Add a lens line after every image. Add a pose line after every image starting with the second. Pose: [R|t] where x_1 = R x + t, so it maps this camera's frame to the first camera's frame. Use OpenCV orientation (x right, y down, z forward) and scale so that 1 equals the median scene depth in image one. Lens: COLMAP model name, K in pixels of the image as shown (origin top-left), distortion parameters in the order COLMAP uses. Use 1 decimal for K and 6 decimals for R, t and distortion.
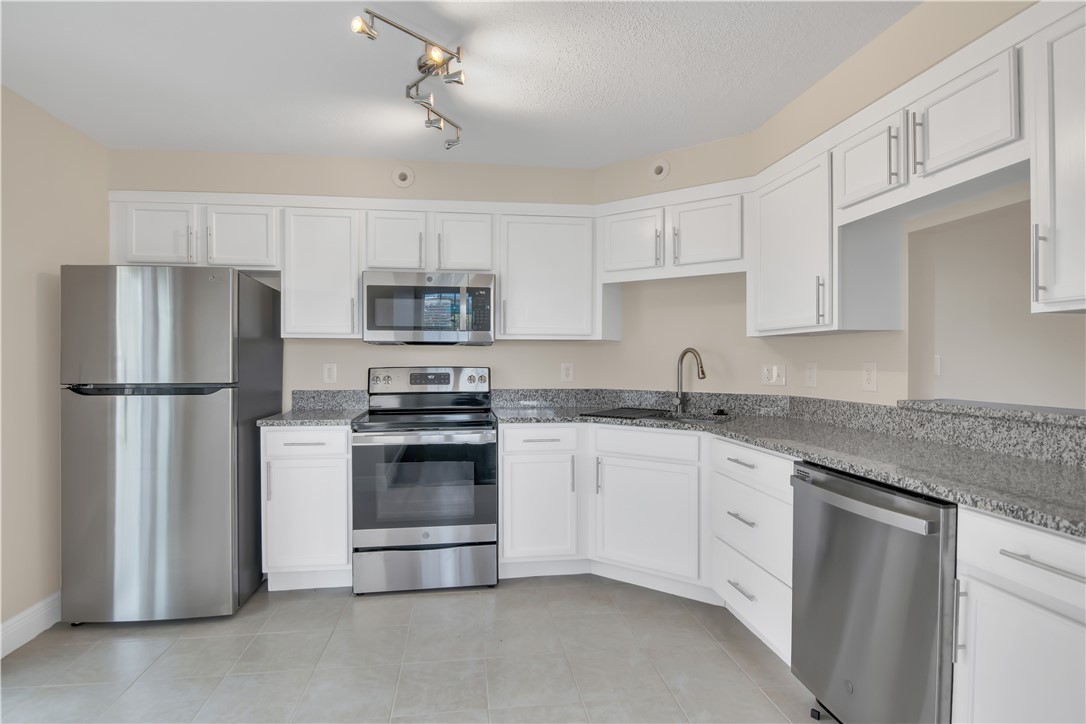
lens RADIAL K [[552.1, 0, 525.6], [0, 552.1, 363.4], [0, 0, 1]] dist [0.001778, -0.013060]
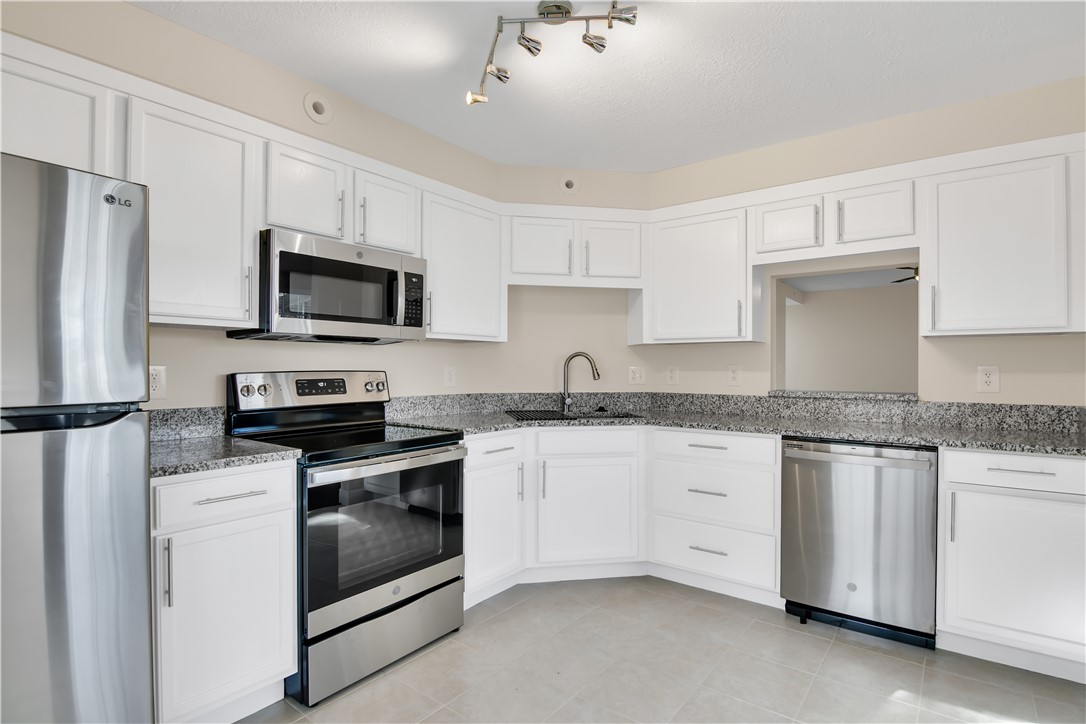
lens RADIAL K [[552.1, 0, 525.6], [0, 552.1, 363.4], [0, 0, 1]] dist [0.001778, -0.013060]
pose [[0.702324, 0.003970, 0.711846, -0.607482], [0.002401, 0.999966, -0.007946, 0.003252], [-0.711853, 0.007289, 0.702290, 0.336366]]
